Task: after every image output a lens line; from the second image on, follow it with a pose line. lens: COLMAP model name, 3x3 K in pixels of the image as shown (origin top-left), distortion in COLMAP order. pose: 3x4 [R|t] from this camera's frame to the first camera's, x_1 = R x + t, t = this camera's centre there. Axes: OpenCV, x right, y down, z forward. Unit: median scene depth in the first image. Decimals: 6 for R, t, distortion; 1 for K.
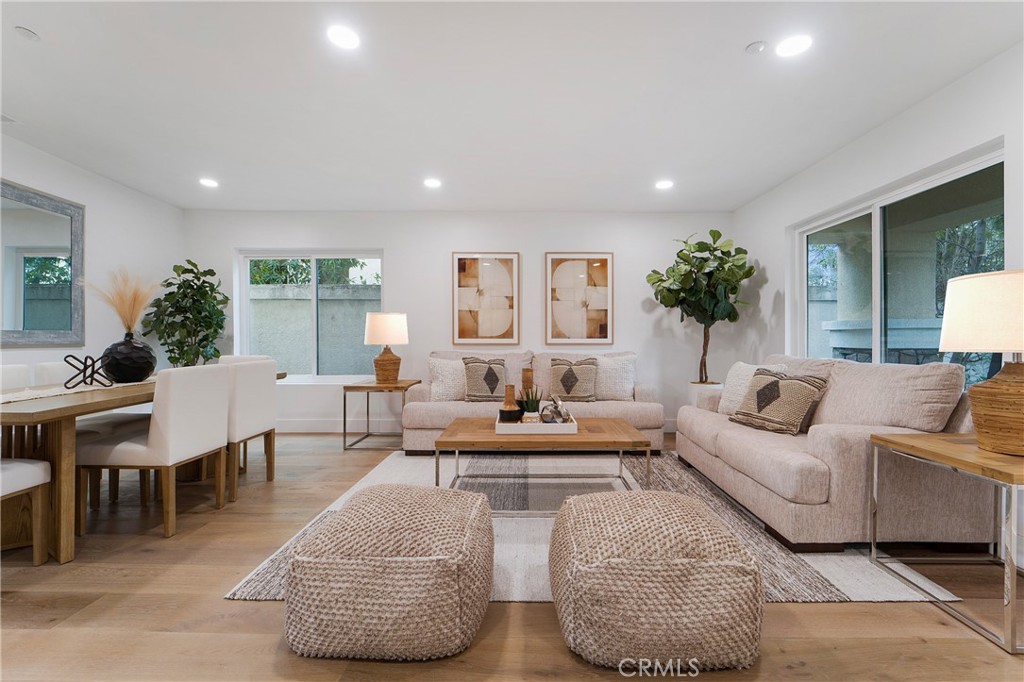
lens RADIAL K [[418.1, 0, 519.8], [0, 418.1, 336.0], [0, 0, 1]] dist [-0.006067, 0.001566]
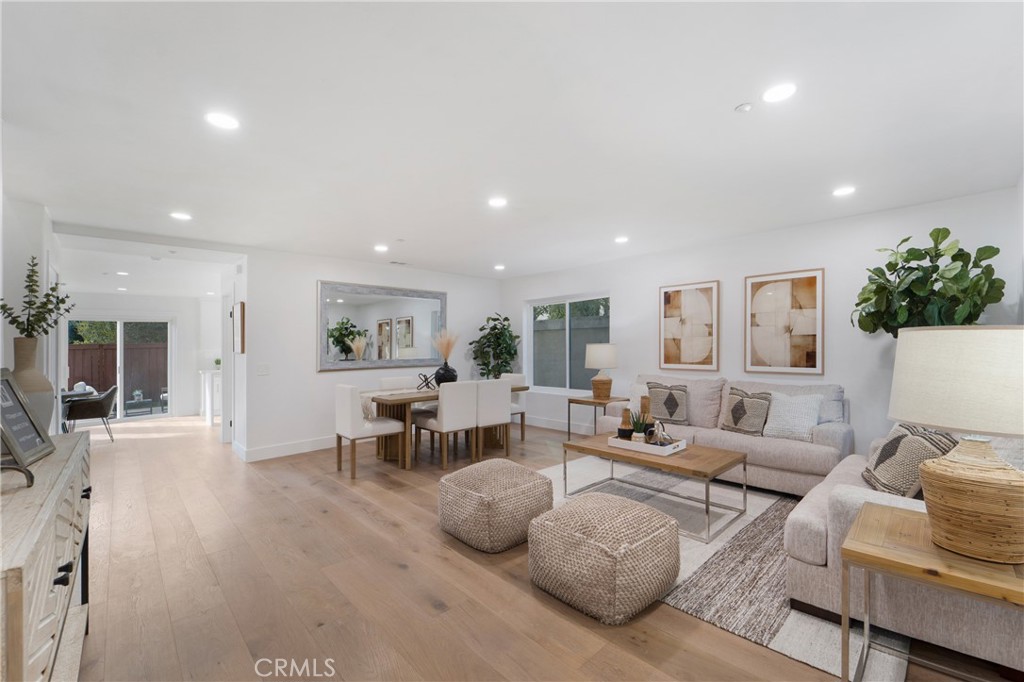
lens RADIAL K [[418.1, 0, 512.1], [0, 418.1, 337.8], [0, 0, 1]] dist [-0.006067, 0.001566]
pose [[0.691315, -0.028029, -0.722009, 0.429487], [0.007847, 0.999480, -0.031286, -0.036648], [0.722510, 0.015963, 0.691176, -0.065163]]
